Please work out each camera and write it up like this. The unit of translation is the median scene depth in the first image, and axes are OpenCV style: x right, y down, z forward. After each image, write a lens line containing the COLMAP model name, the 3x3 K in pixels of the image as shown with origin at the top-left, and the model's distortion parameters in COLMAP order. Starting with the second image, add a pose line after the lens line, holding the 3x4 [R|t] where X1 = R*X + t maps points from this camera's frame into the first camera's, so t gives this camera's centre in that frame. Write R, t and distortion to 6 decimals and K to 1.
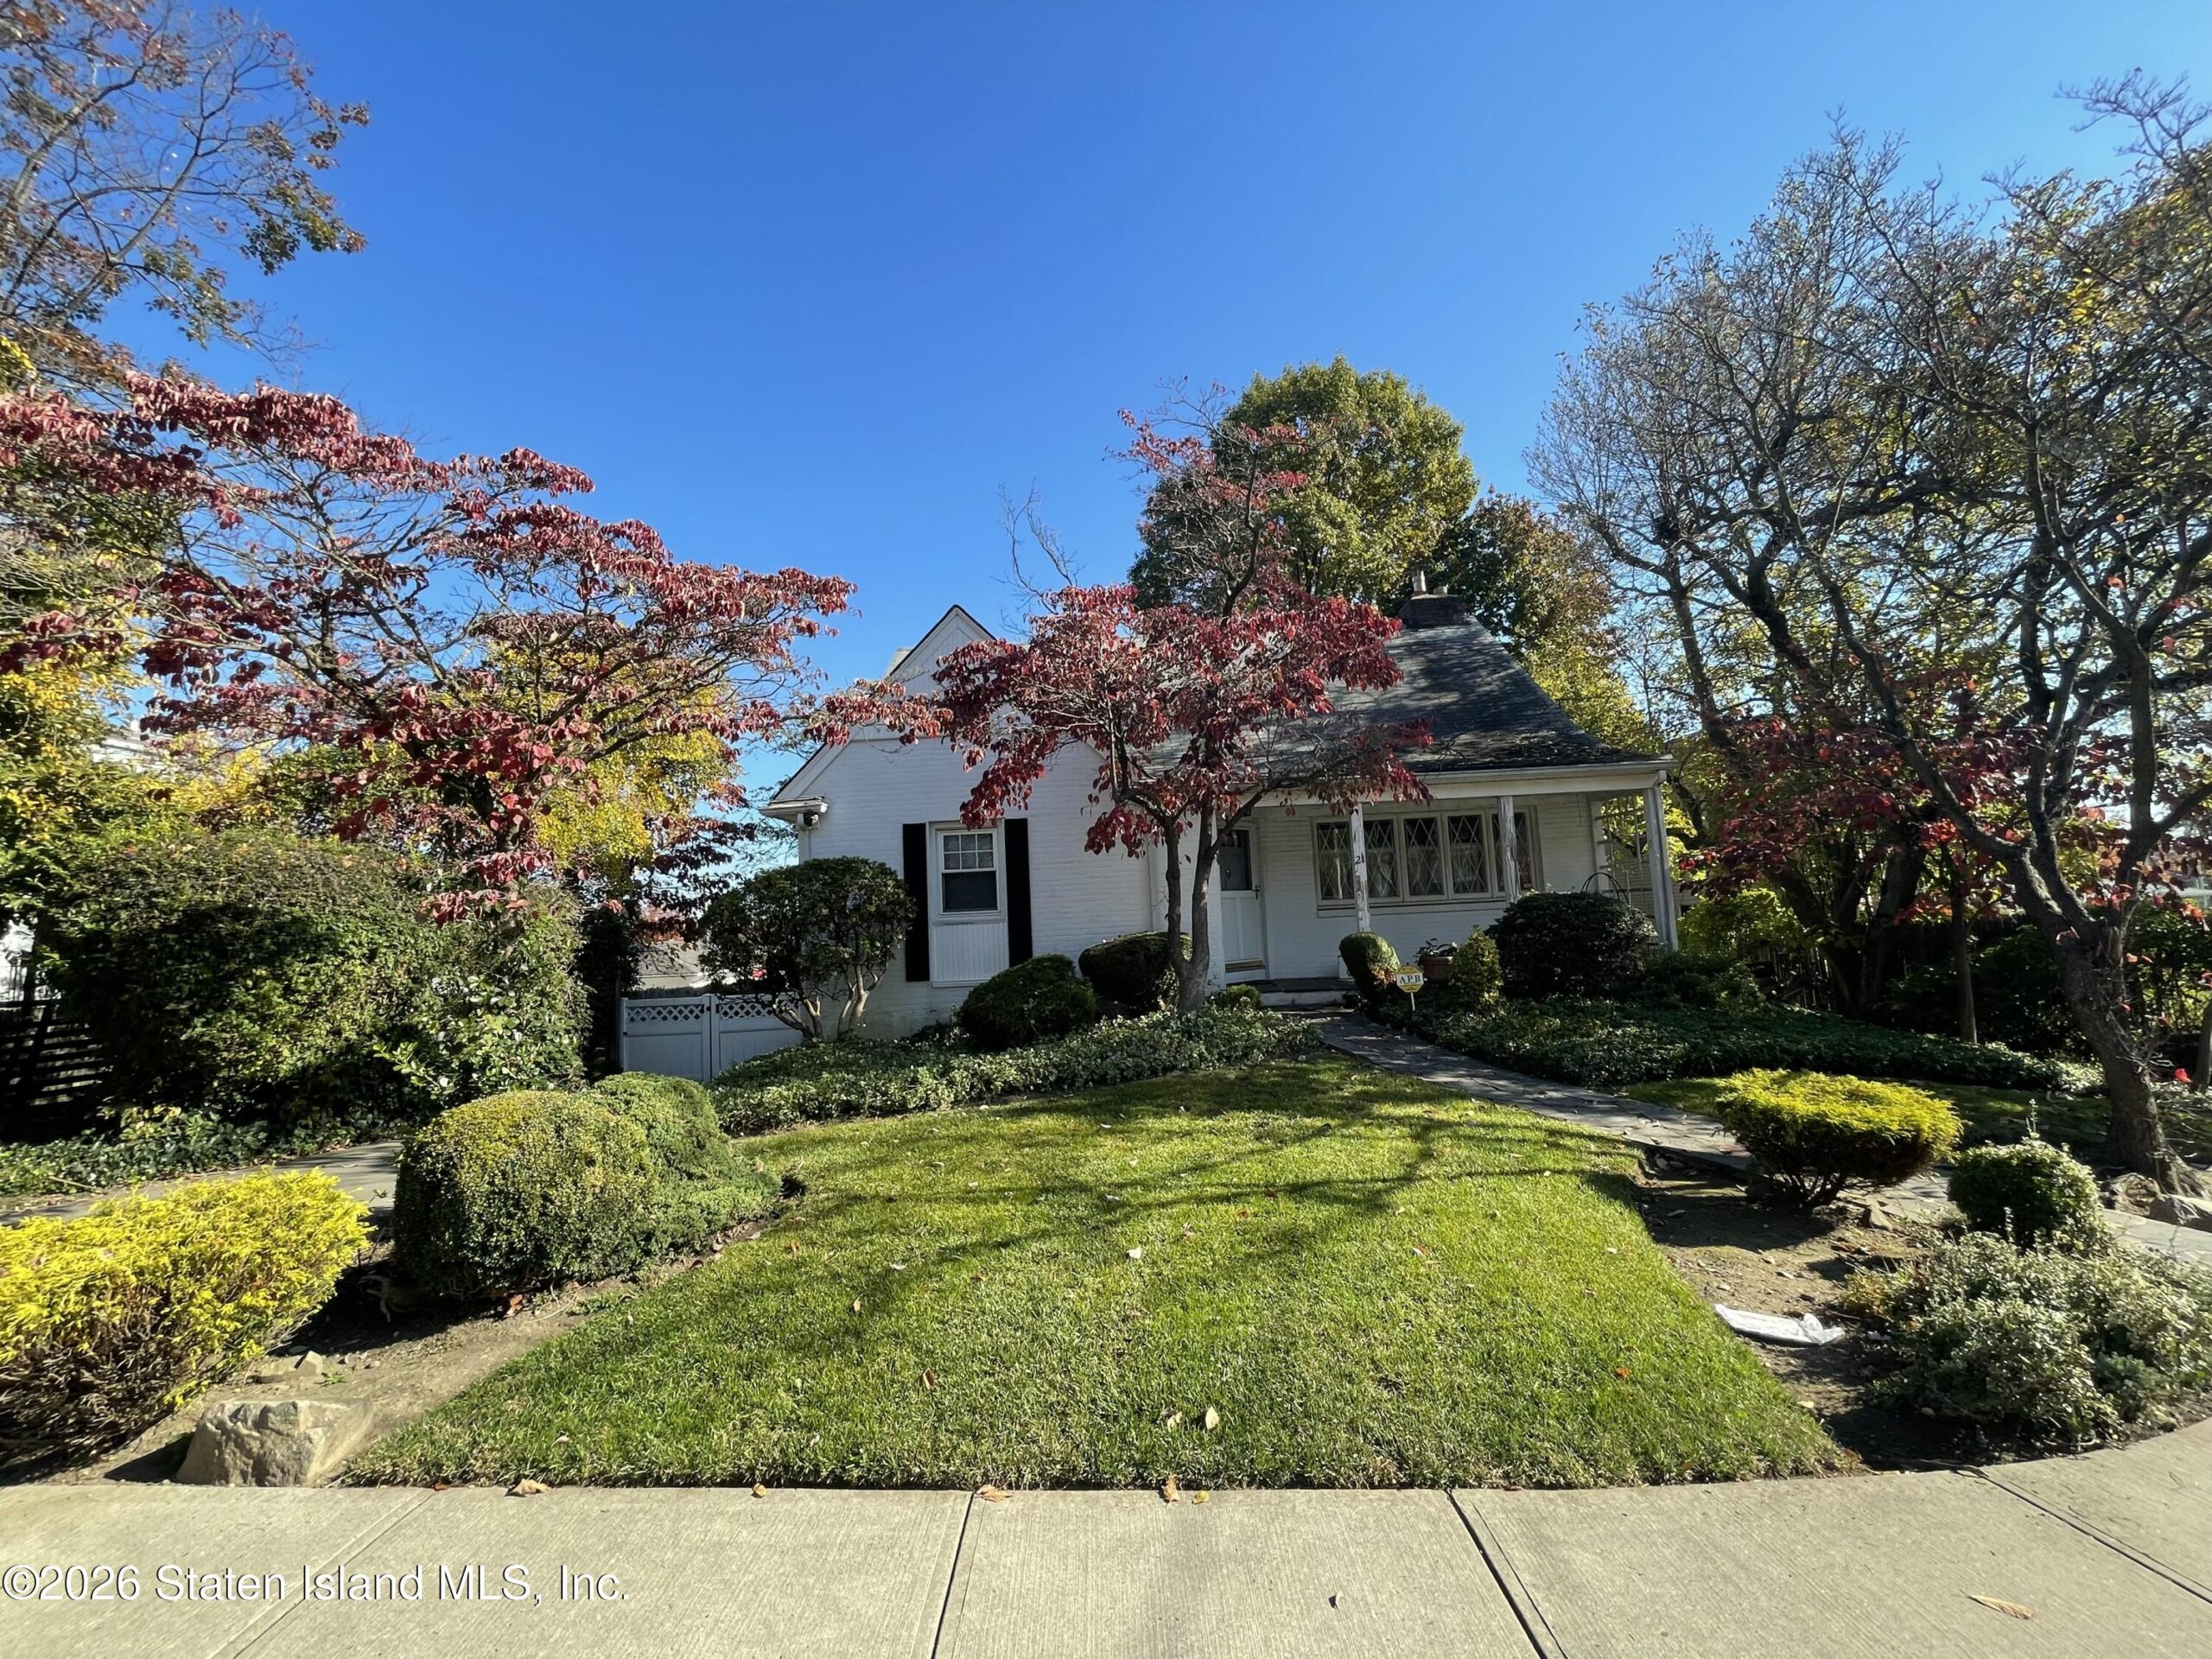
lens RADIAL K [[888.9, 0, 1101.1], [0, 888.9, 838.1], [0, 0, 1]] dist [0.008858, -0.005451]
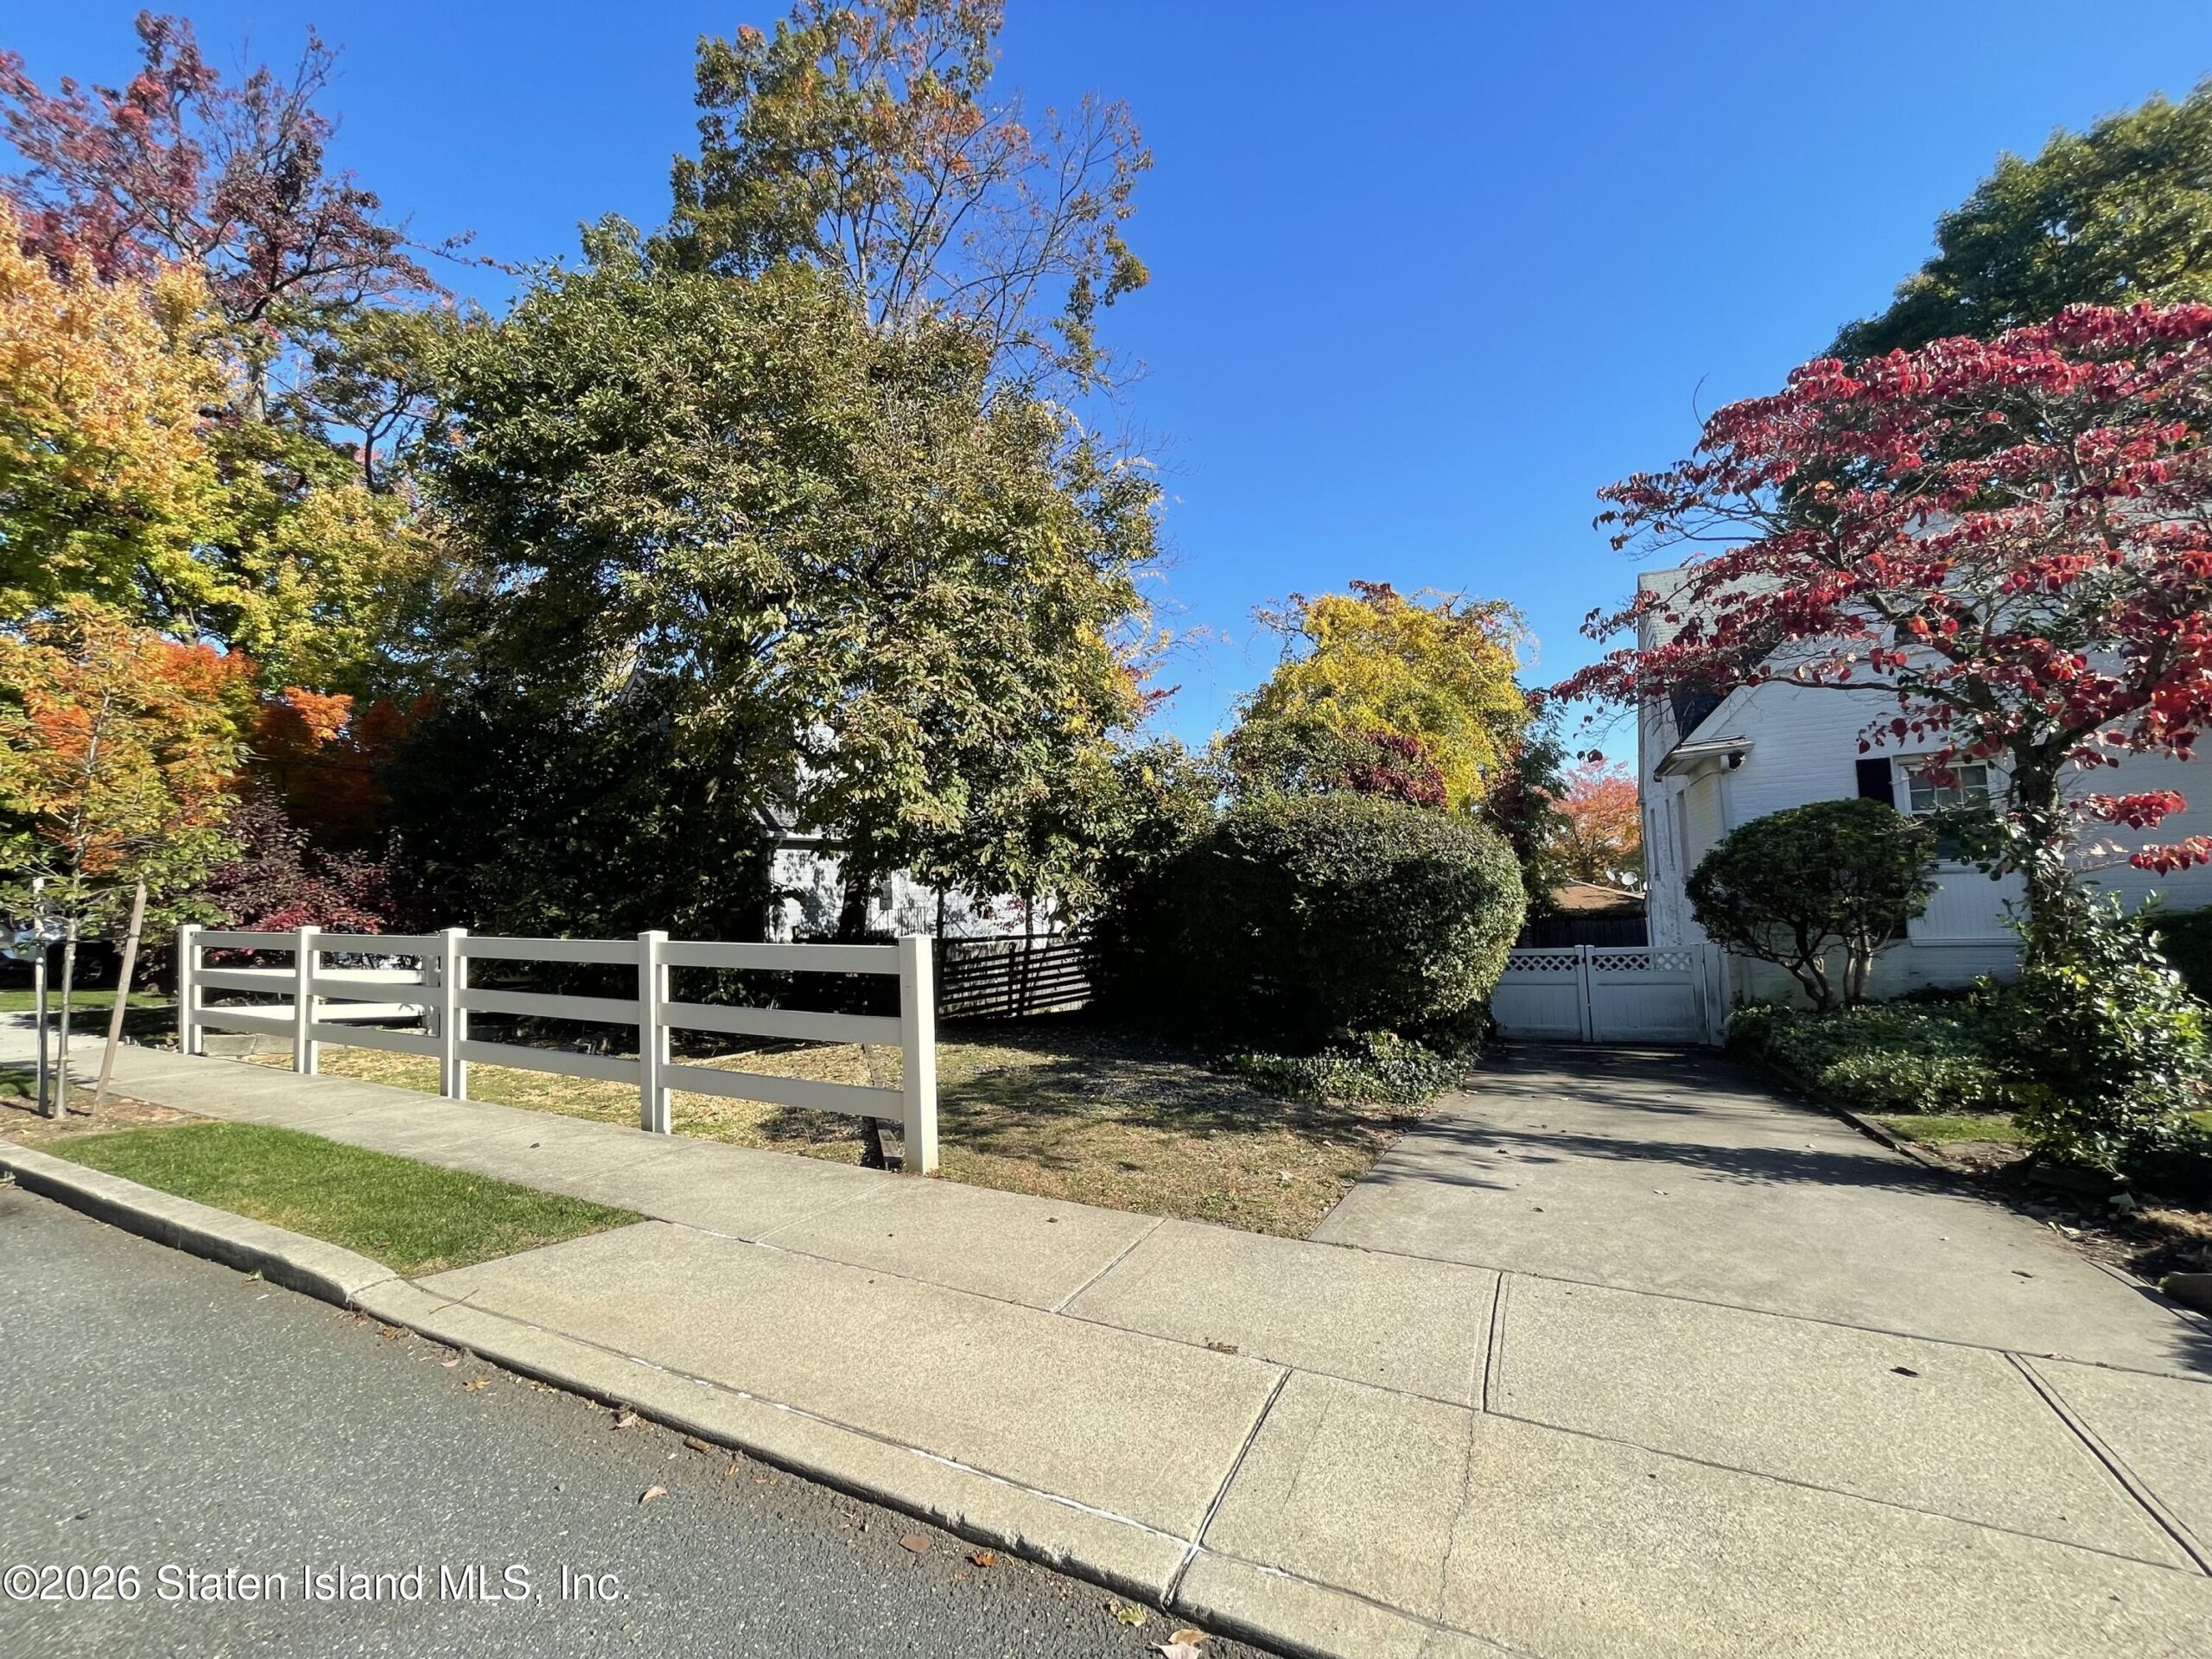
lens RADIAL K [[894.4, 0, 1100.7], [0, 894.4, 835.1], [0, 0, 1]] dist [-0.002568, -0.000041]
pose [[0.902690, -0.021588, -0.429751, -0.707607], [0.044132, 0.998119, 0.042560, -0.017162], [0.428023, -0.057384, 0.901944, -0.158702]]
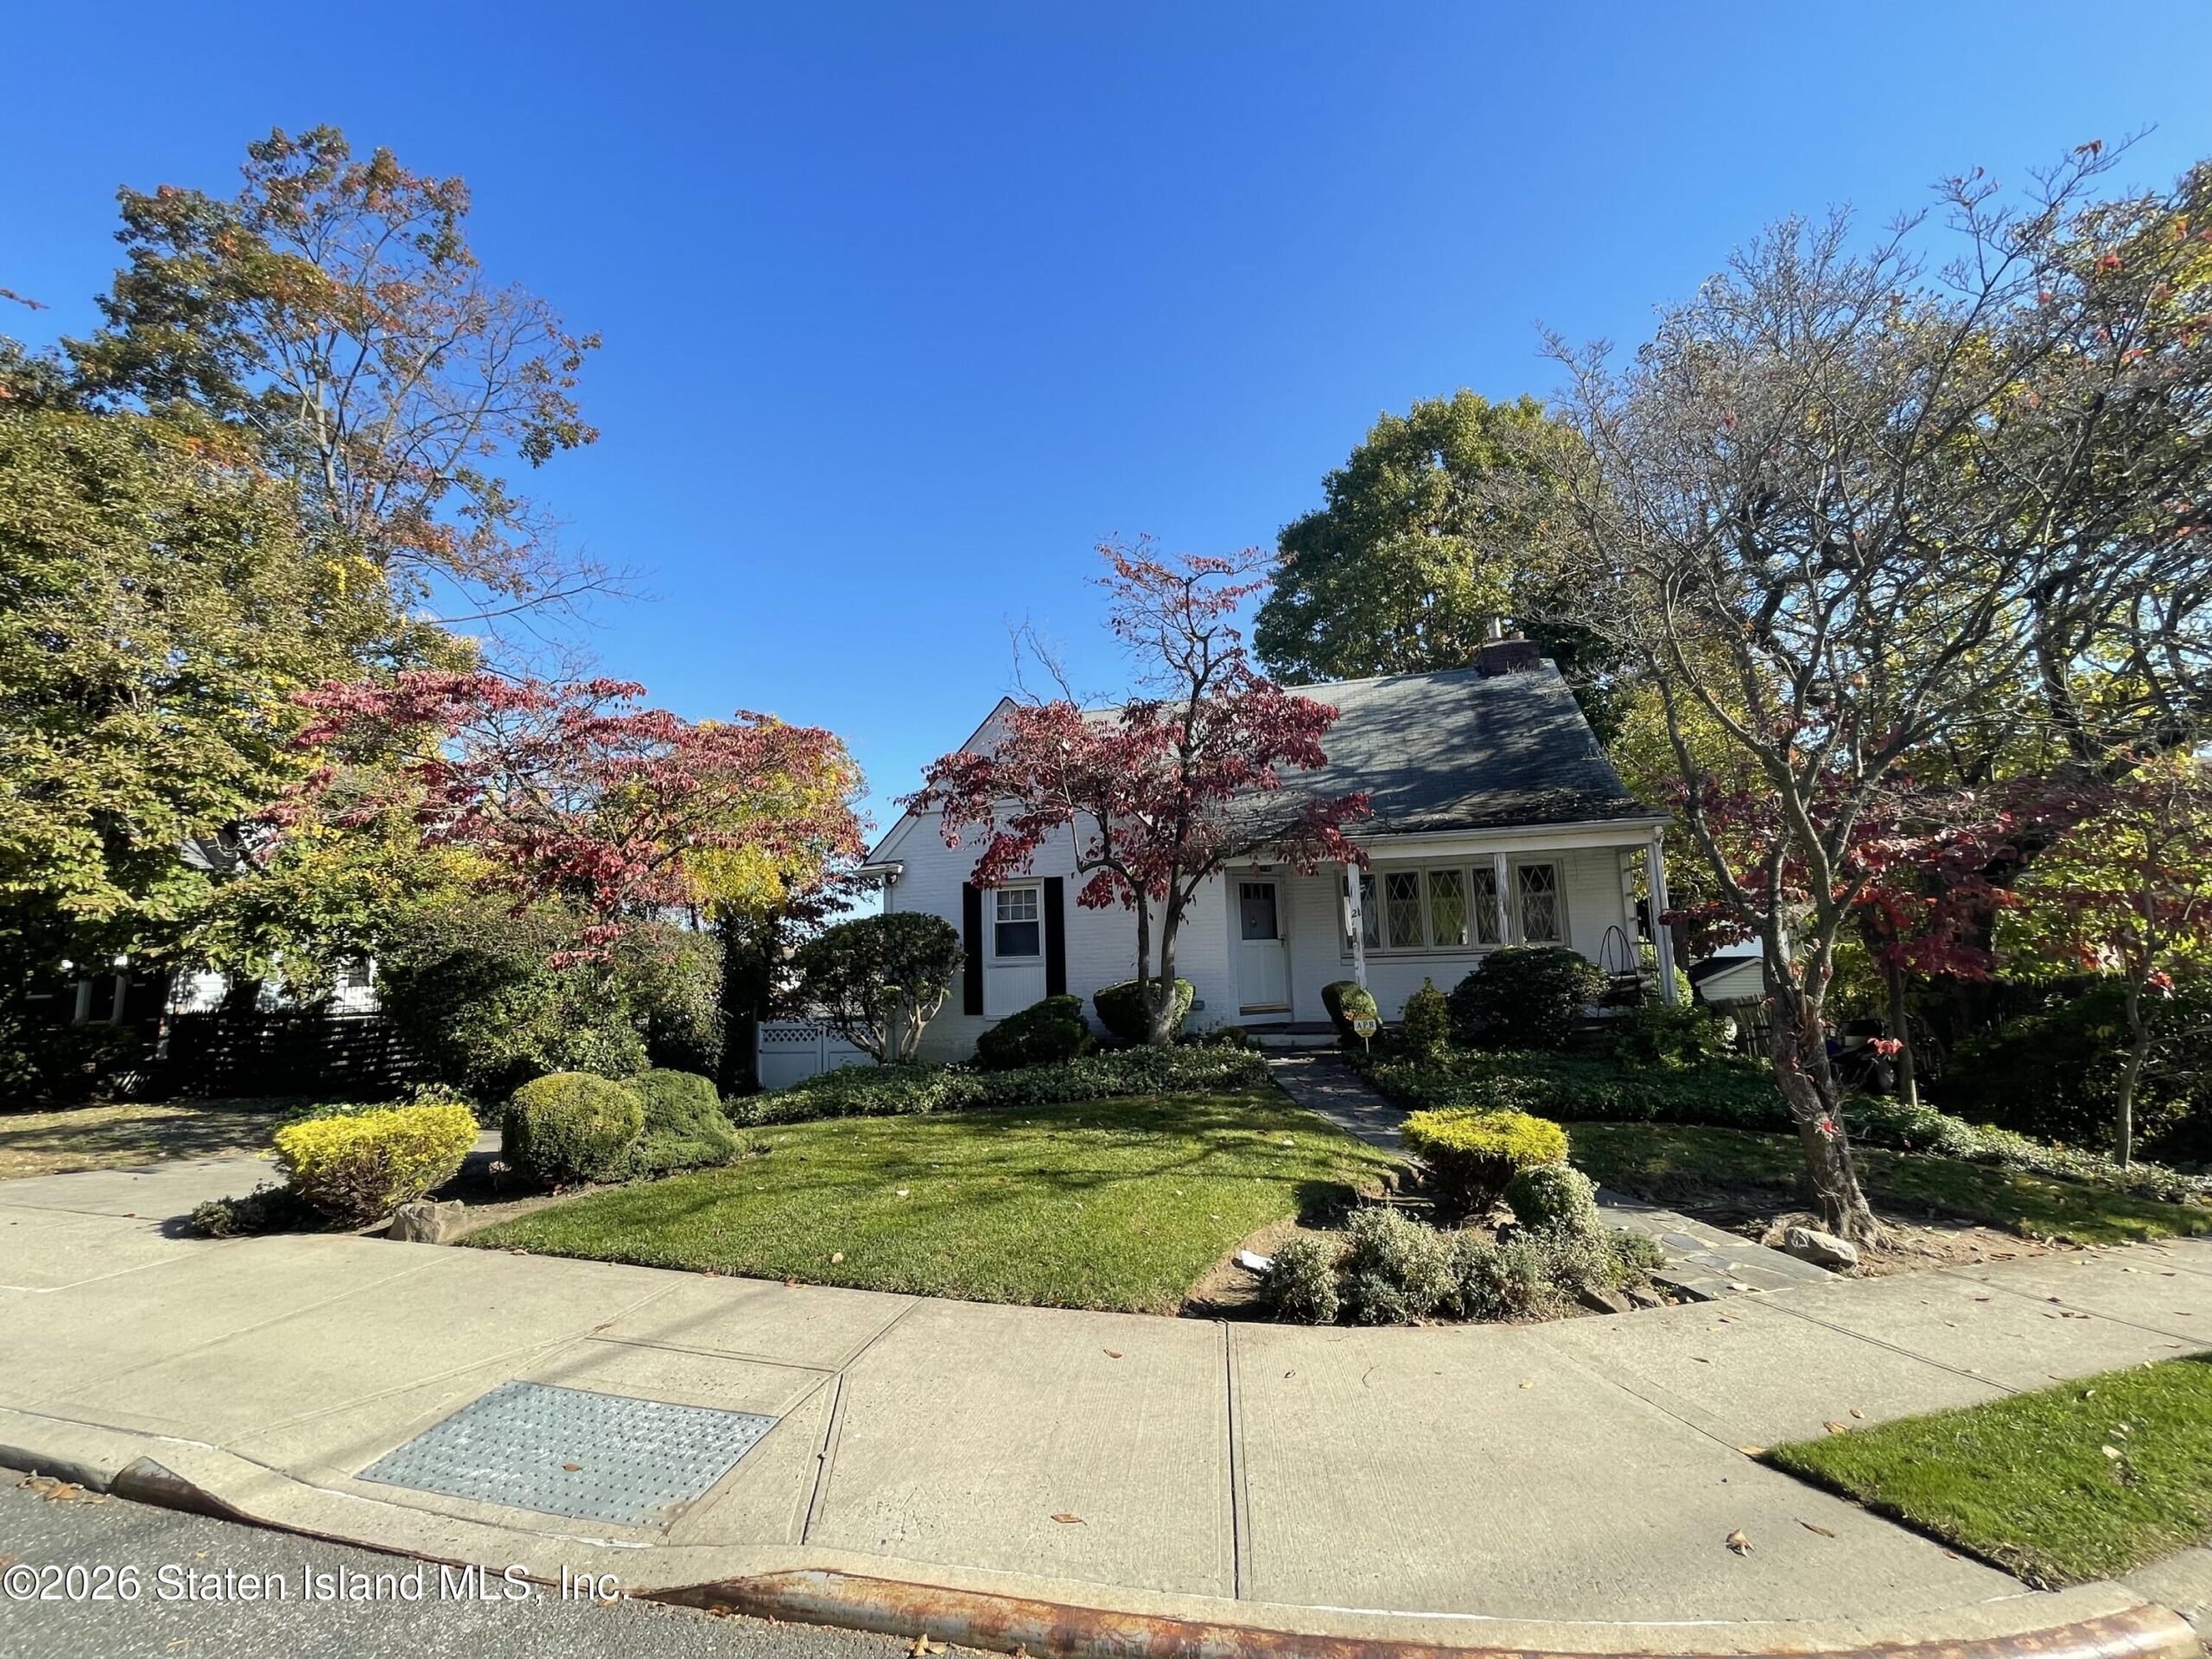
lens RADIAL K [[929.3, 0, 1103.3], [0, 929.3, 839.4], [0, 0, 1]] dist [-0.007276, -0.000231]
pose [[0.973228, -0.016180, -0.229274, 0.332774], [0.009387, 0.999485, -0.030689, -0.044871], [0.229652, 0.027715, 0.972878, -0.227811]]
